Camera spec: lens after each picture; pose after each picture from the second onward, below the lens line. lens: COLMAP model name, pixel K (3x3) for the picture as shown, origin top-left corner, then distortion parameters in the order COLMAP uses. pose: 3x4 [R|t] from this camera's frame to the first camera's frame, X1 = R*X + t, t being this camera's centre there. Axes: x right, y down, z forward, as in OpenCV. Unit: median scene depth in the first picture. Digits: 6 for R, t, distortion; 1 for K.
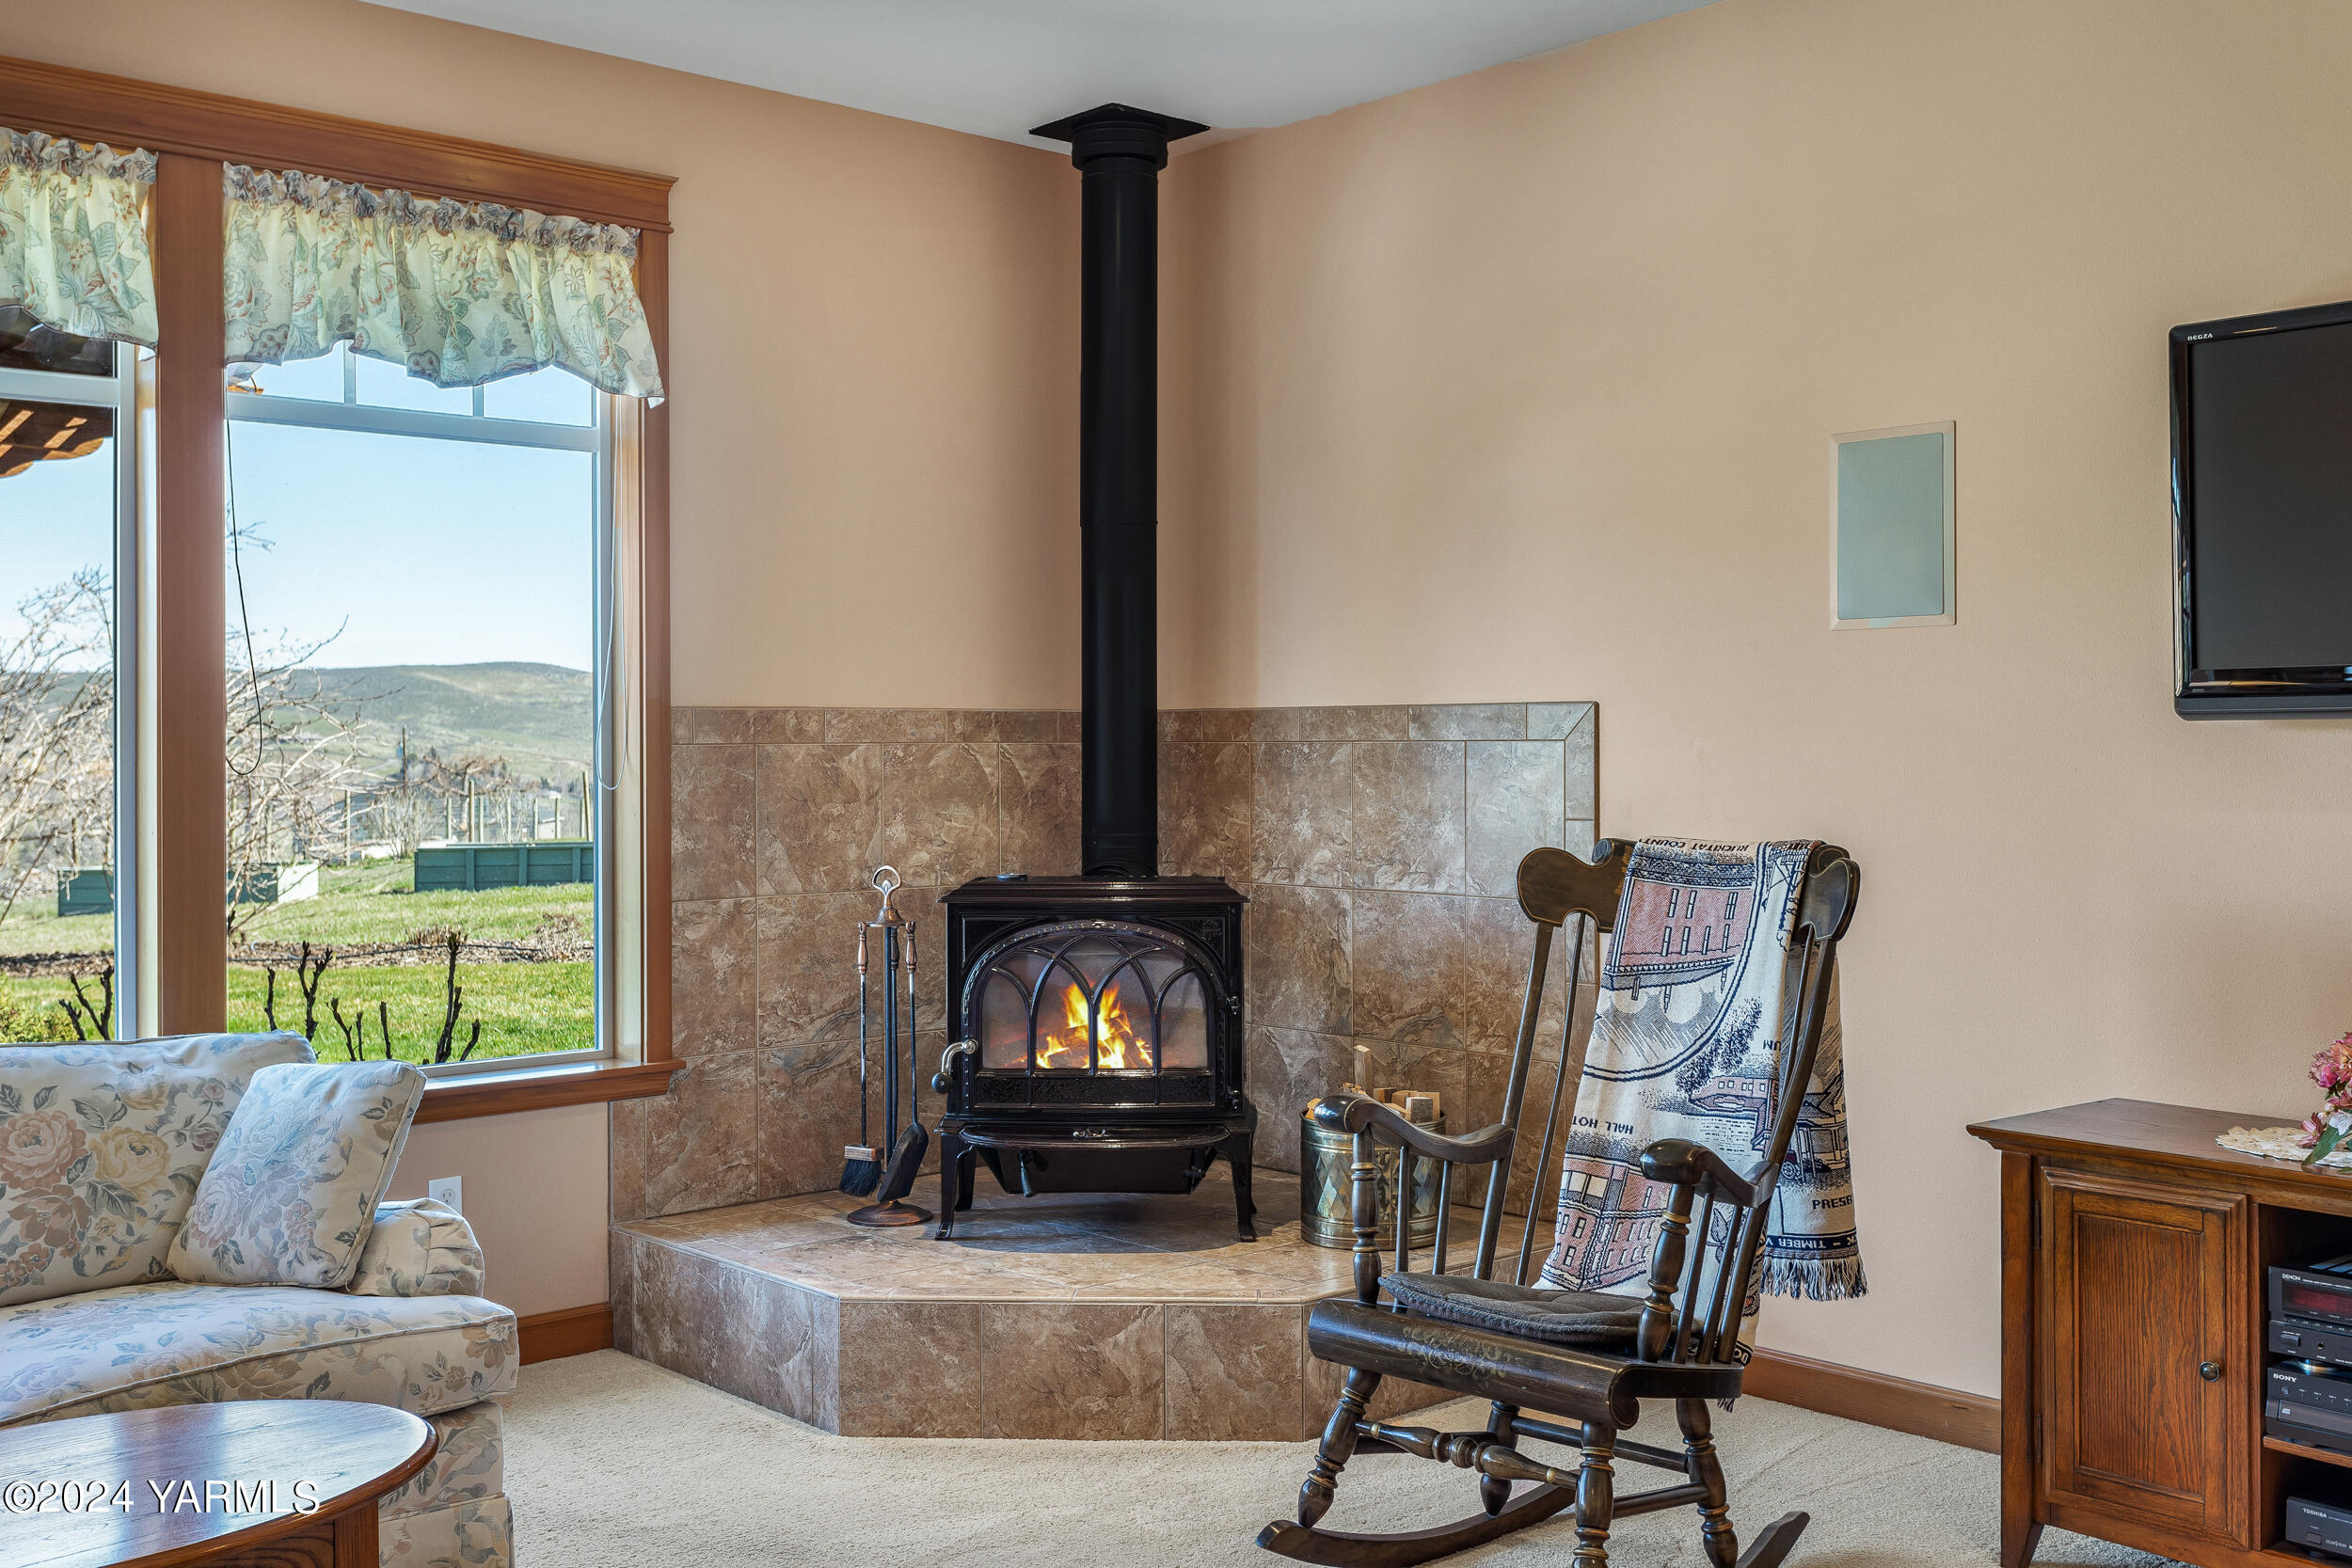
lens RADIAL K [[2248.0, 0, 1176.4], [0, 2248.0, 746.1], [0, 0, 1]] dist [-0.010460, -0.019165]
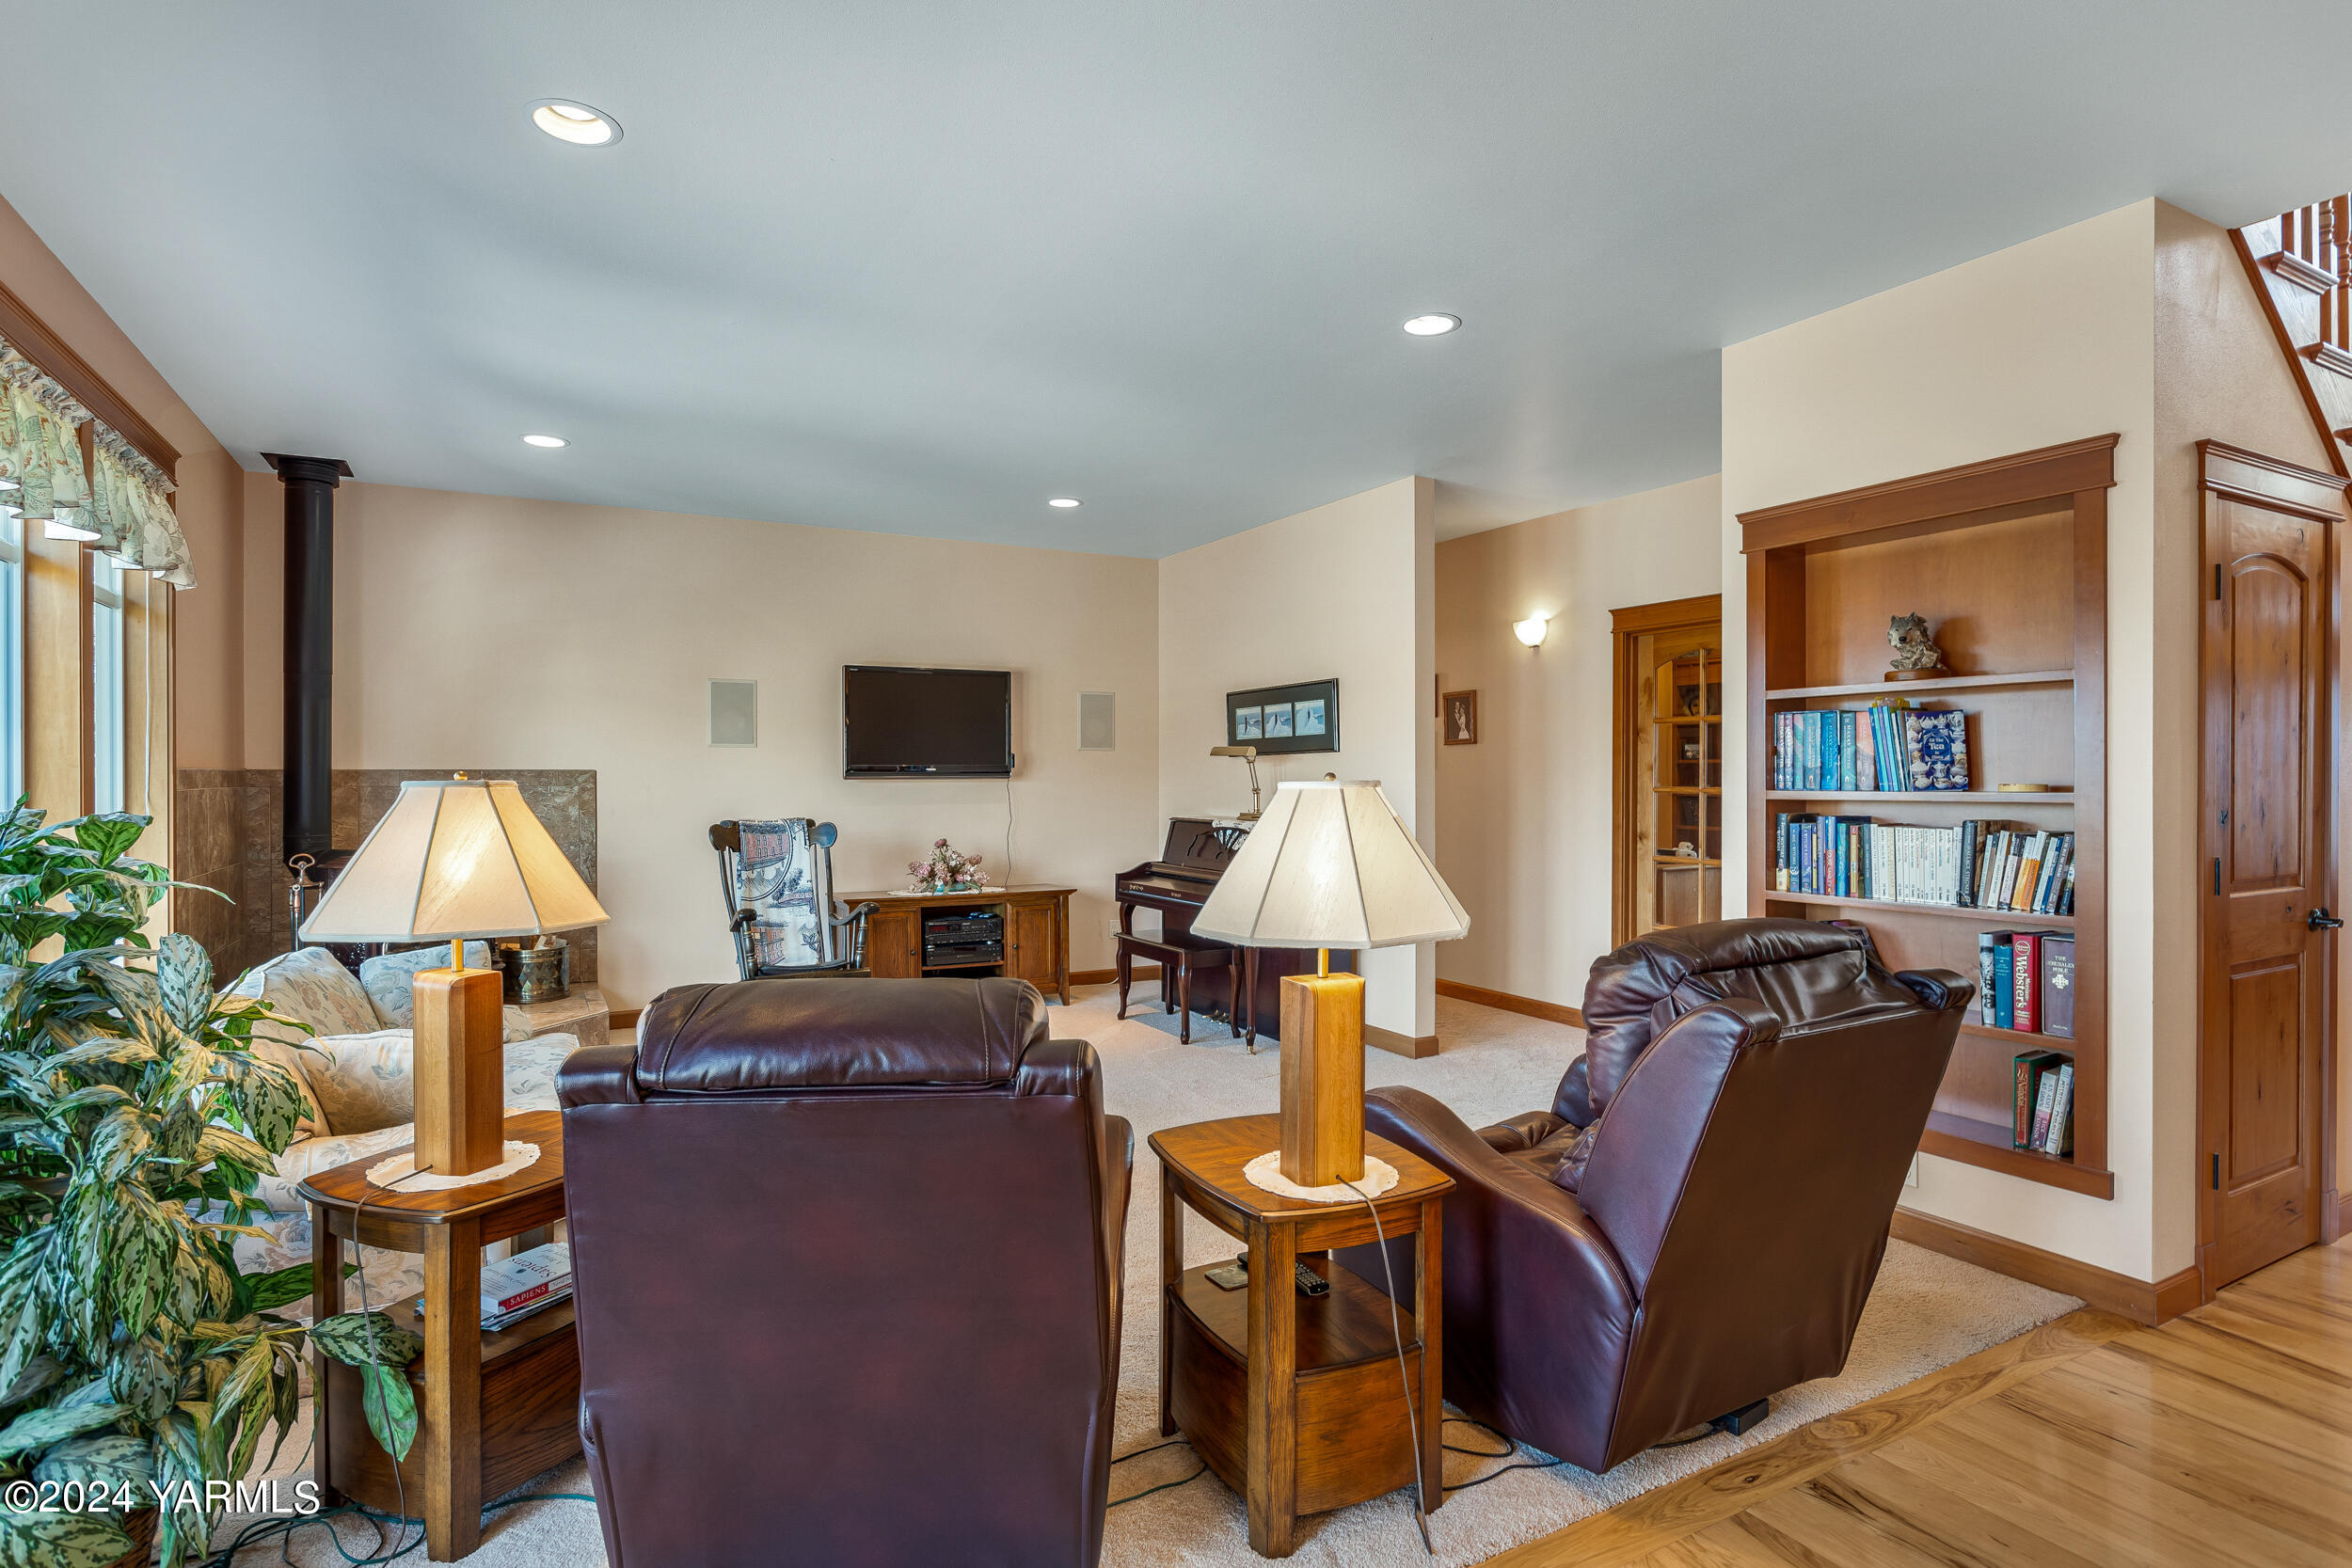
lens RADIAL K [[1214.0, 0, 1176.0], [0, 1214.0, 784.0], [0, 0, 1]] dist [-0.005504, 0.000289]
pose [[0.220021, 0.003519, 0.975489, -1.248007], [-0.000646, 0.999994, -0.003462, -0.000247], [-0.975495, 0.000132, 0.220022, 0.101075]]
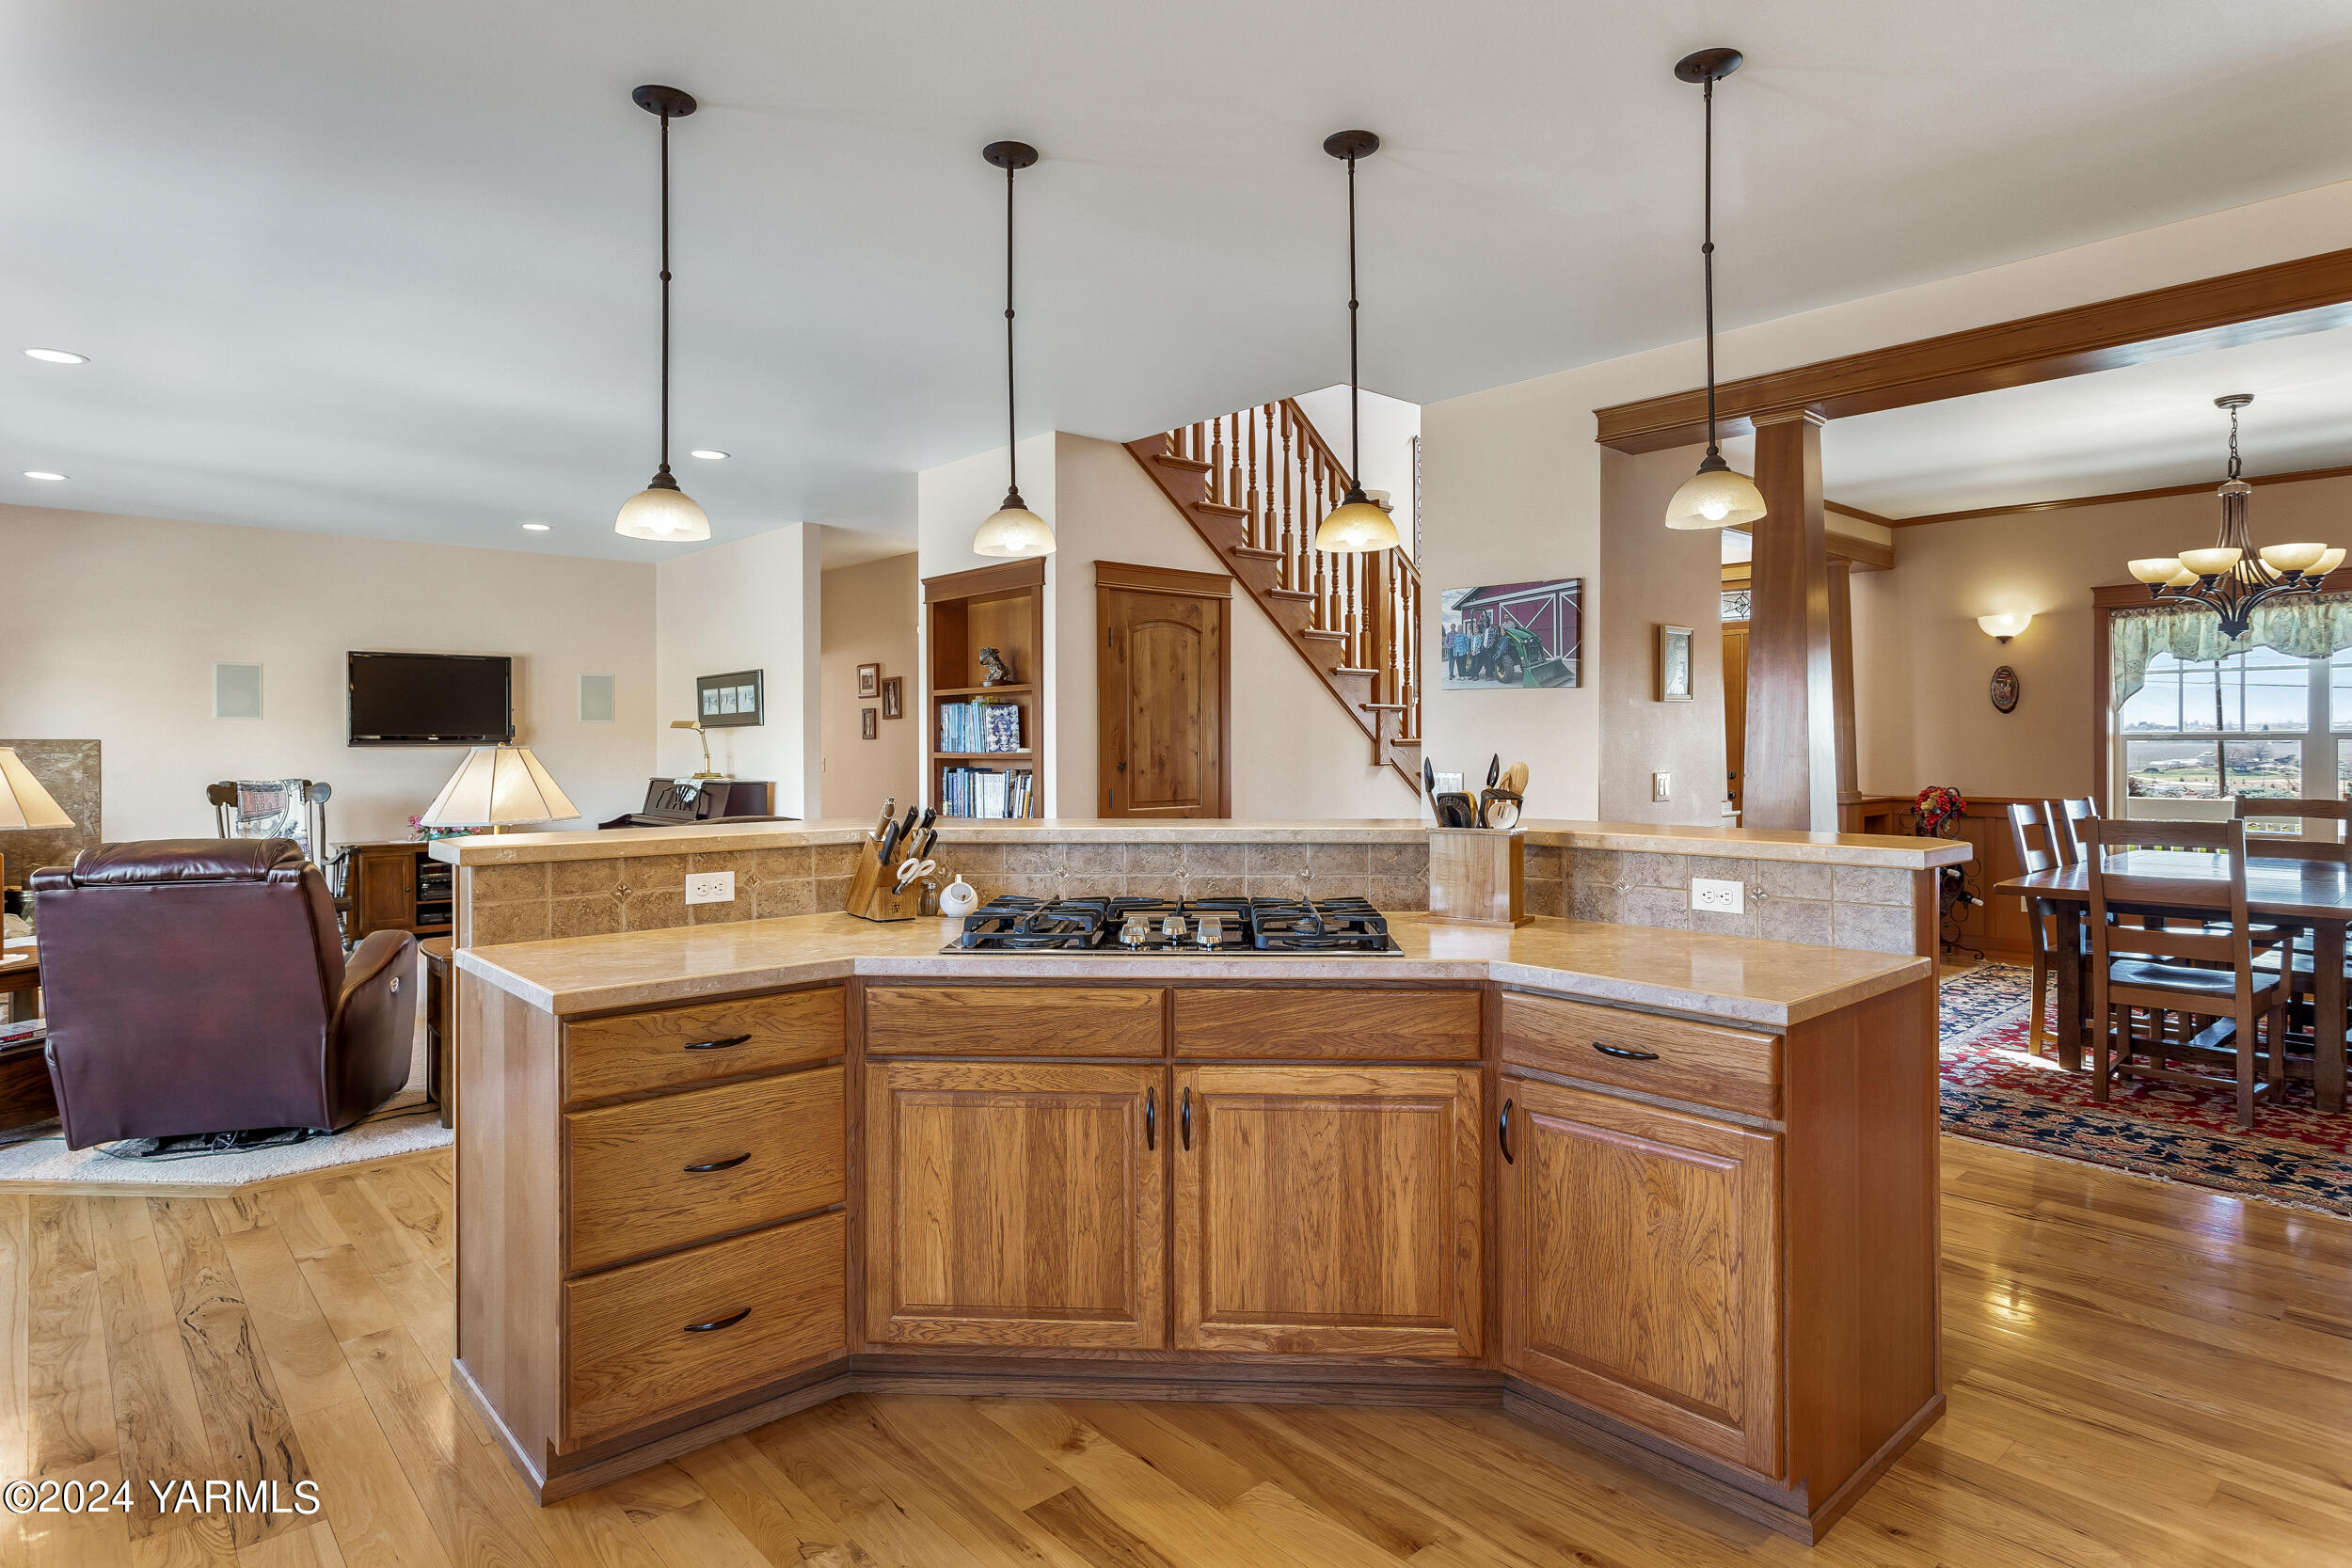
lens RADIAL K [[1293.2, 0, 1174.3], [0, 1293.2, 748.7], [0, 0, 1]] dist [0.004824, 0.001556]
pose [[-0.002543, 0.005456, 0.999982, -1.903793], [0.002909, 0.999981, -0.005448, 0.006743], [-0.999993, 0.002895, -0.002559, -0.488626]]
